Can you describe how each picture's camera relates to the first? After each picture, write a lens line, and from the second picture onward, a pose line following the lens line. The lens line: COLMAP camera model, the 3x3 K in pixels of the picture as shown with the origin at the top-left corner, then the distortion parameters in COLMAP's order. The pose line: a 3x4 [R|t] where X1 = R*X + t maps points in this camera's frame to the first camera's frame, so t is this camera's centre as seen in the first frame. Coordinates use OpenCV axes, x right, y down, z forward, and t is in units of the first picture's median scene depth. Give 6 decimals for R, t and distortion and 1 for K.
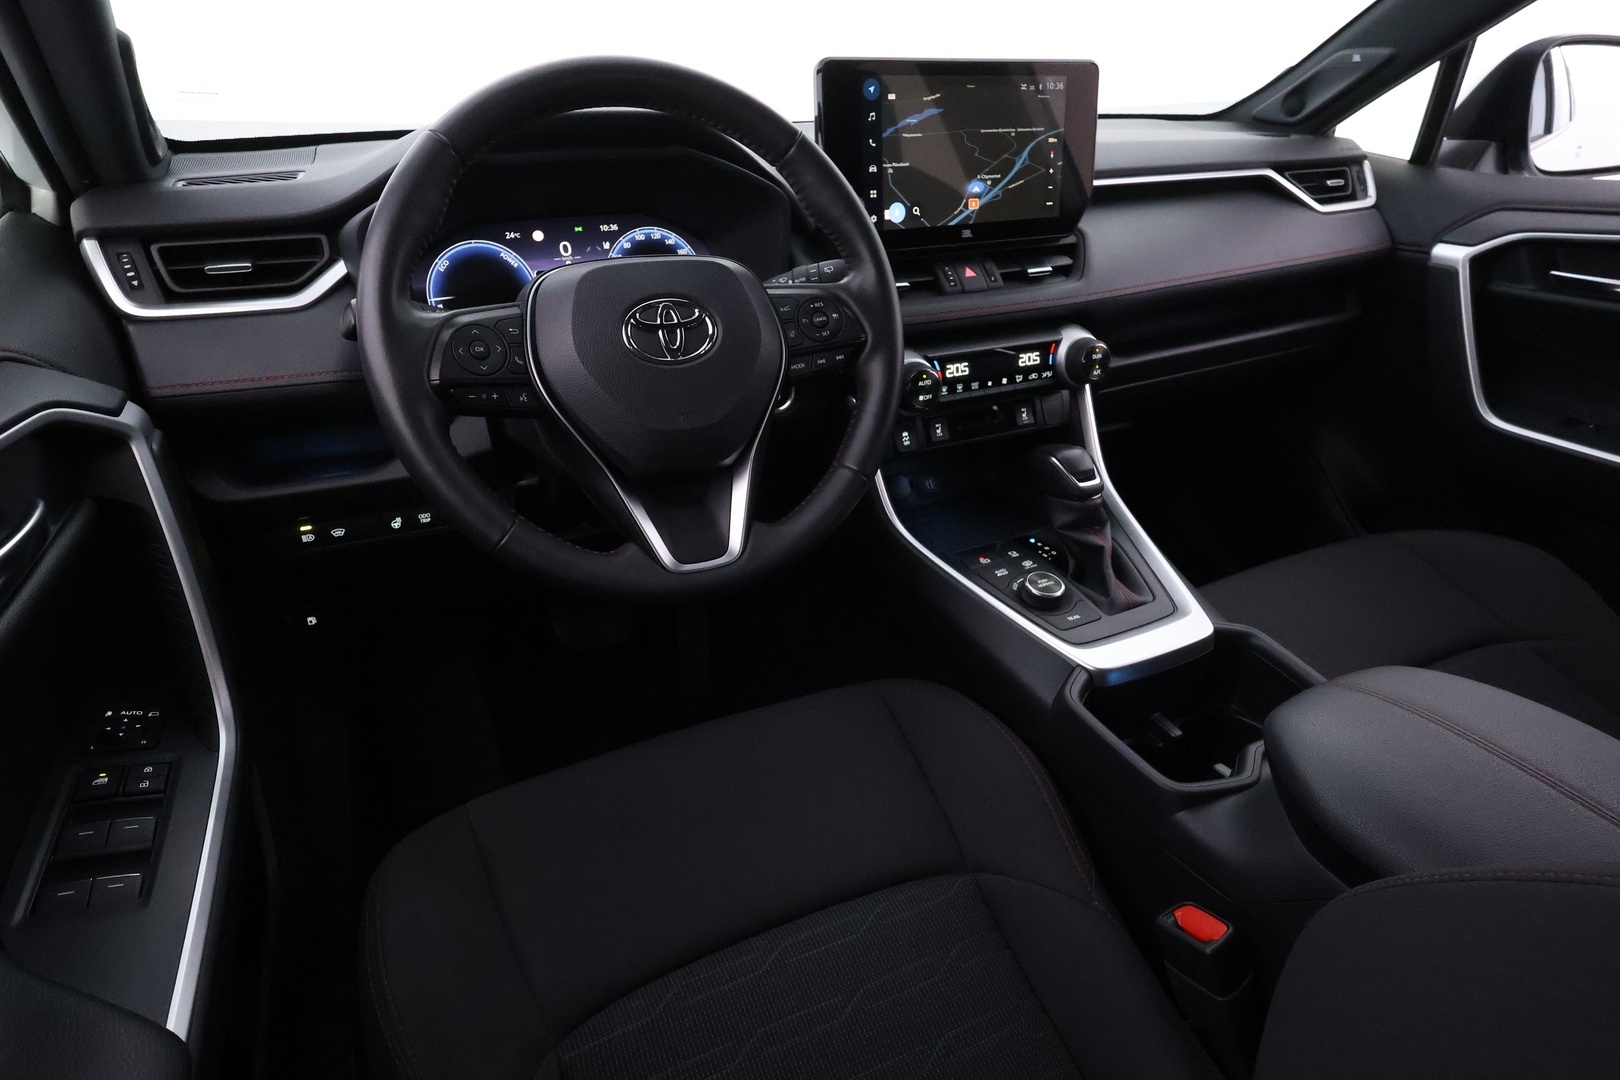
lens RADIAL K [[889.7, 0, 816.4], [0, 889.7, 534.2], [0, 0, 1]] dist [0.002502, -0.000566]
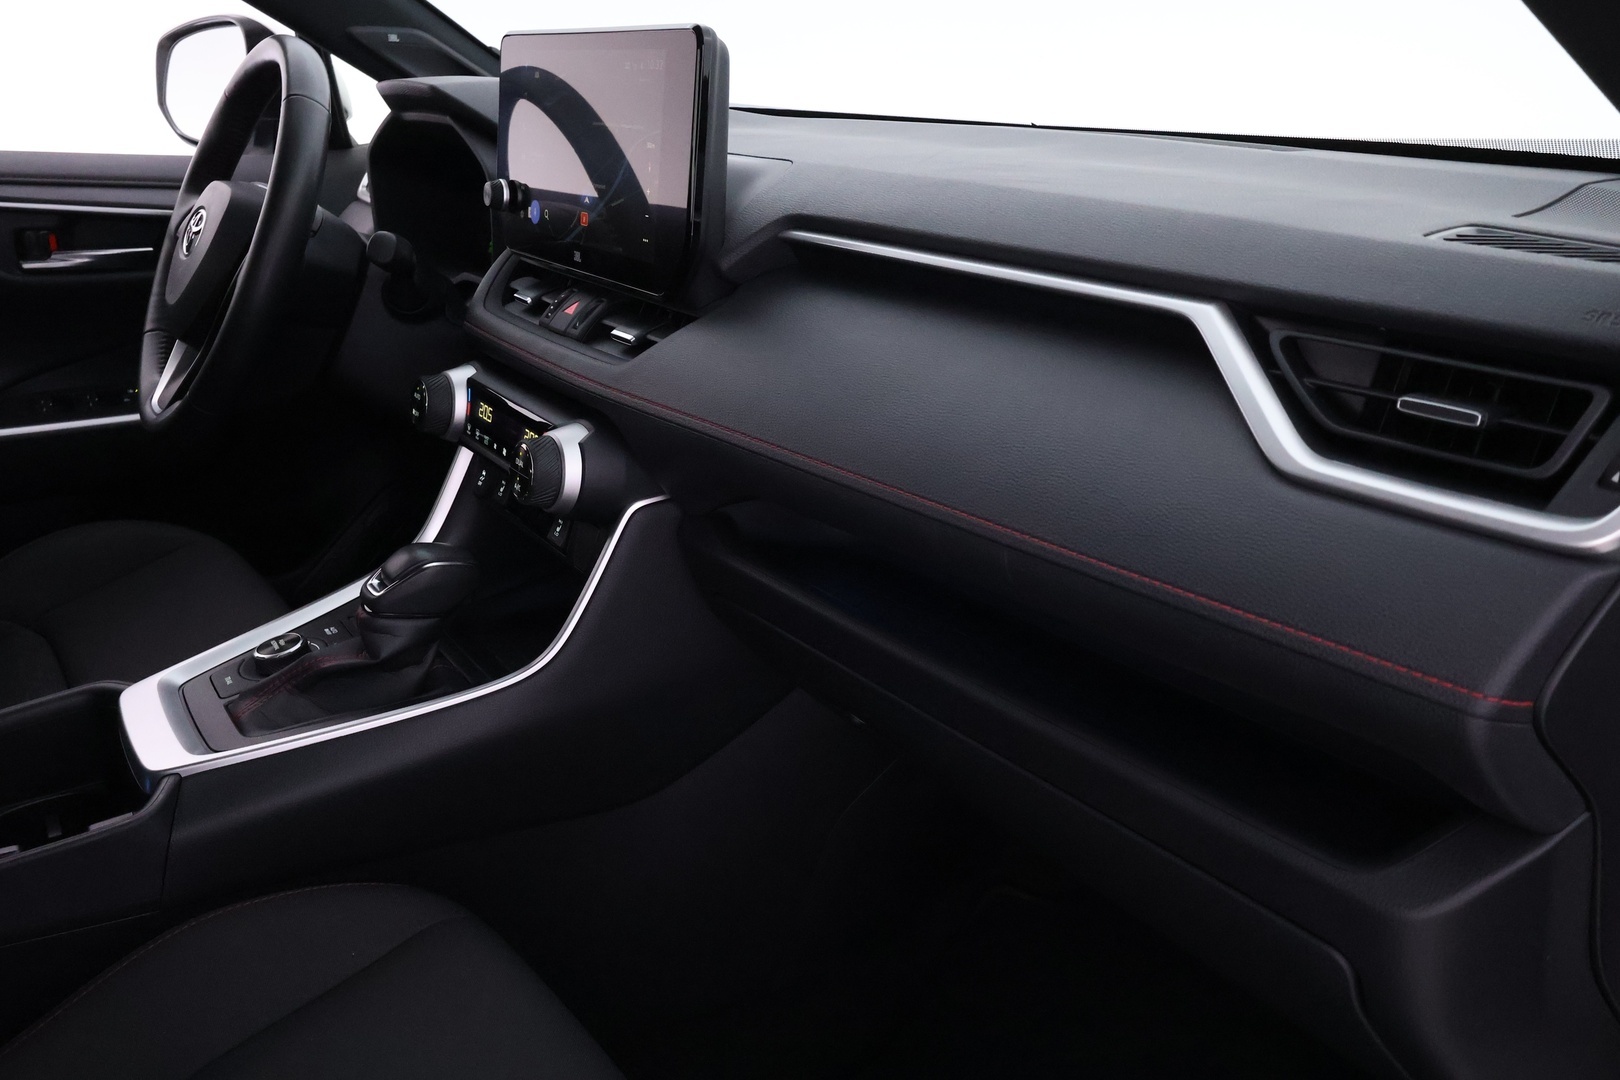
lens RADIAL K [[1269.7, 0, 810.0], [0, 1269.7, 540.0], [0, 0, 1]] dist [-0.003551, -0.004072]
pose [[0.151783, 0.345872, -0.925924, 1.254626], [-0.463423, 0.852334, 0.242416, -0.486434], [0.873041, 0.392300, 0.289655, 0.969210]]
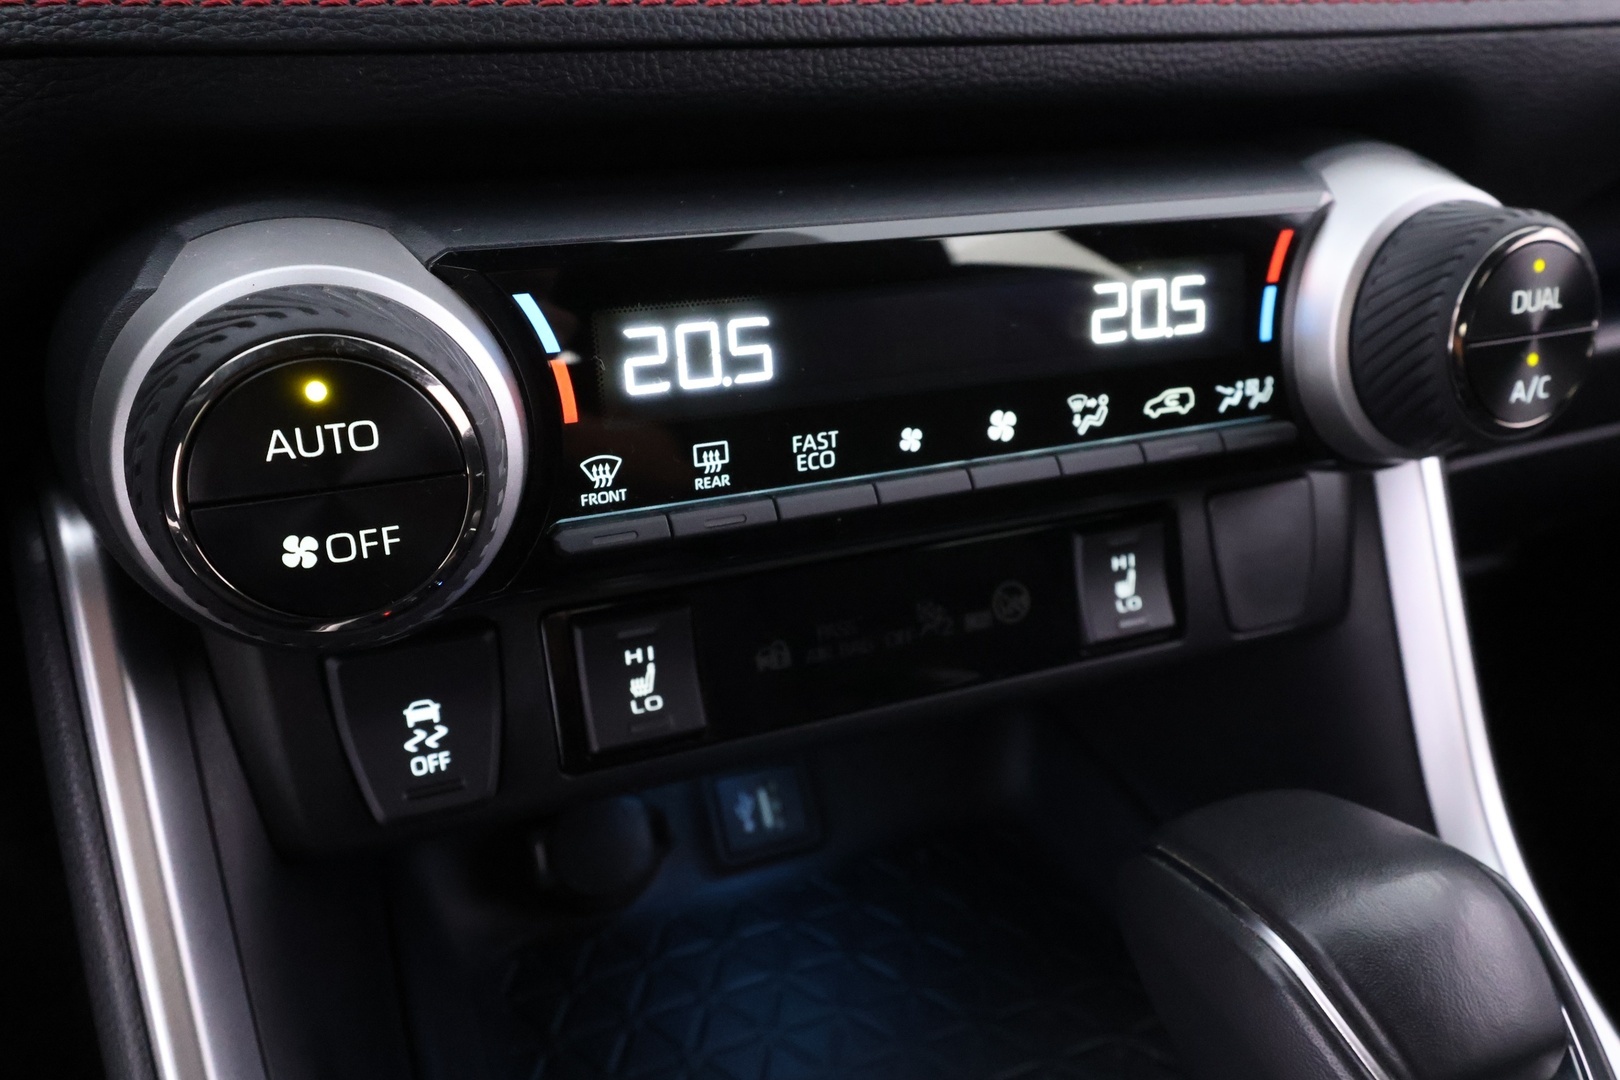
lens RADIAL K [[1310.9, 0, 816.9], [0, 1310.9, 547.4], [0, 0, 1]] dist [-0.012988, 0.083418]
pose [[0.998377, 0.032282, -0.046912, 0.192447], [-0.034247, 0.998543, -0.041698, -0.139467], [0.045497, 0.043237, 0.998028, 0.758672]]
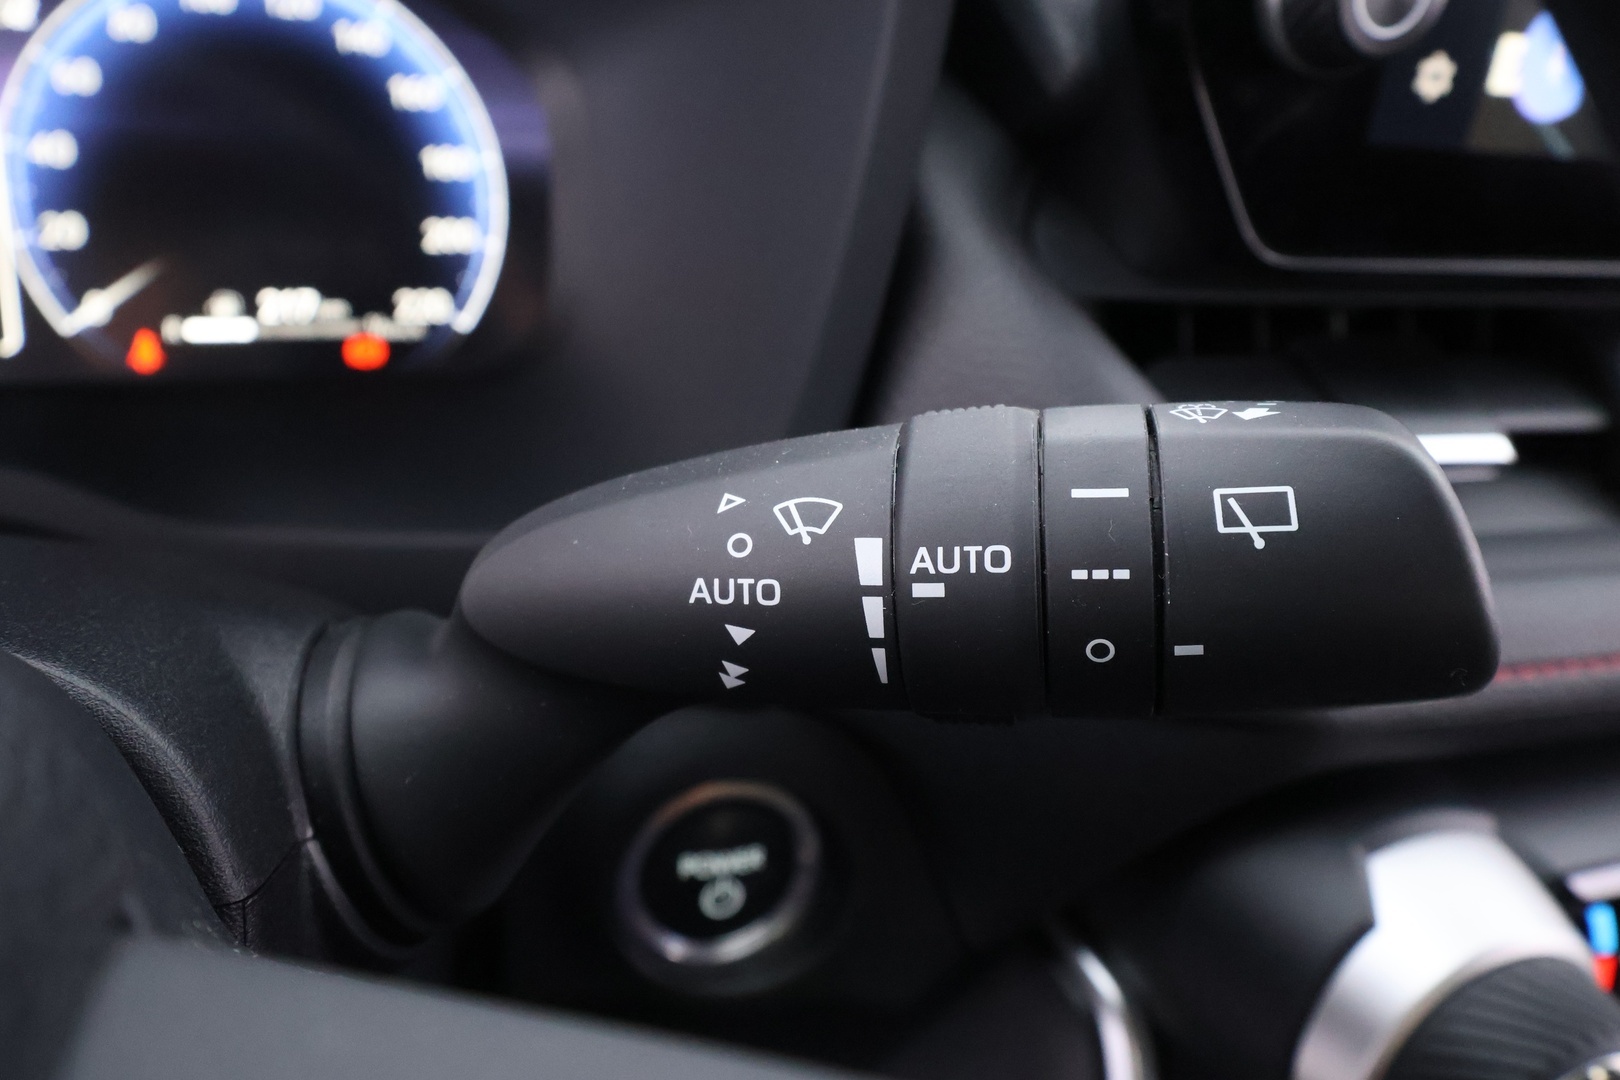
lens RADIAL K [[1269.7, 0, 810.0], [0, 1269.7, 540.0], [0, 0, 1]] dist [-0.003551, -0.004072]
pose [[0.984763, 0.167996, -0.044932, -0.025206], [-0.166356, 0.985330, 0.038072, -0.246538], [0.050668, -0.030017, 0.998264, 0.719362]]
